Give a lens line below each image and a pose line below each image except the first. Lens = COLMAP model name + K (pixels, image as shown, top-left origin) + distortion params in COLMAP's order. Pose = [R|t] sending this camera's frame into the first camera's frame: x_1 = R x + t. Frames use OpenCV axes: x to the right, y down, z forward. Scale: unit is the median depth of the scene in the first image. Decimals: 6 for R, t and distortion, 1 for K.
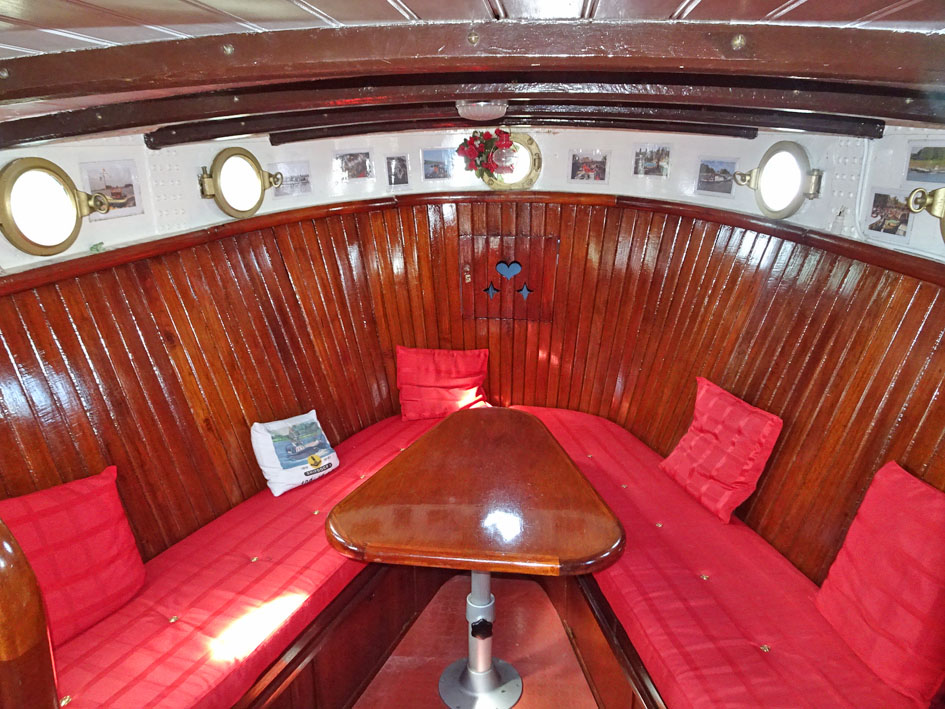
lens RADIAL K [[673.5, 0, 473.0], [0, 673.5, 357.1], [0, 0, 1]] dist [0.013060, -0.000479]
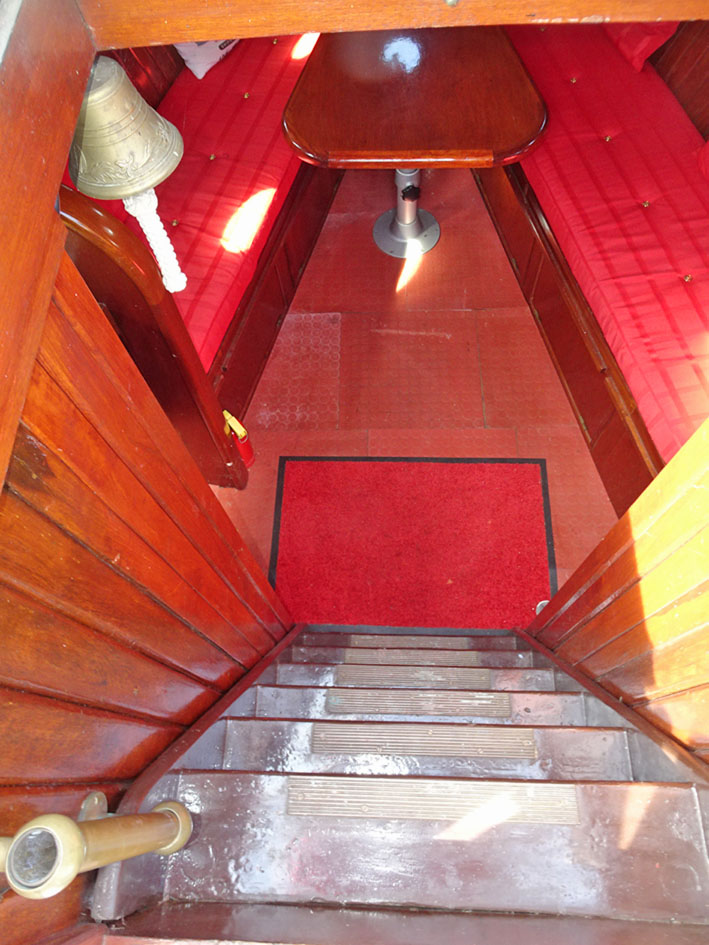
lens RADIAL K [[673.5, 0, 356.1], [0, 673.5, 458.4], [0, 0, 1]] dist [0.013060, -0.000479]
pose [[0.995861, -0.090080, -0.012112, -0.103710], [0.068175, 0.652176, 0.754996, -0.186736], [-0.060111, -0.752696, 0.655618, -0.122131]]
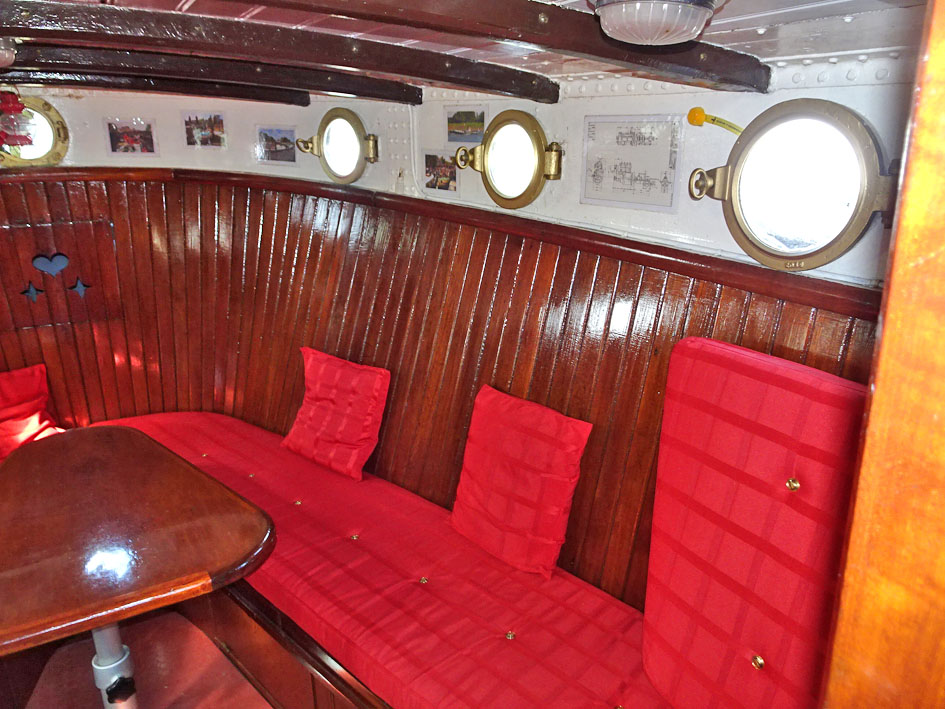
lens RADIAL K [[673.5, 0, 474.8], [0, 673.5, 355.6], [0, 0, 1]] dist [0.013060, -0.000479]
pose [[0.805229, -0.190781, 0.561435, -0.024275], [0.176772, 0.981009, 0.079824, 0.007641], [-0.566002, 0.034969, 0.823662, 0.044715]]
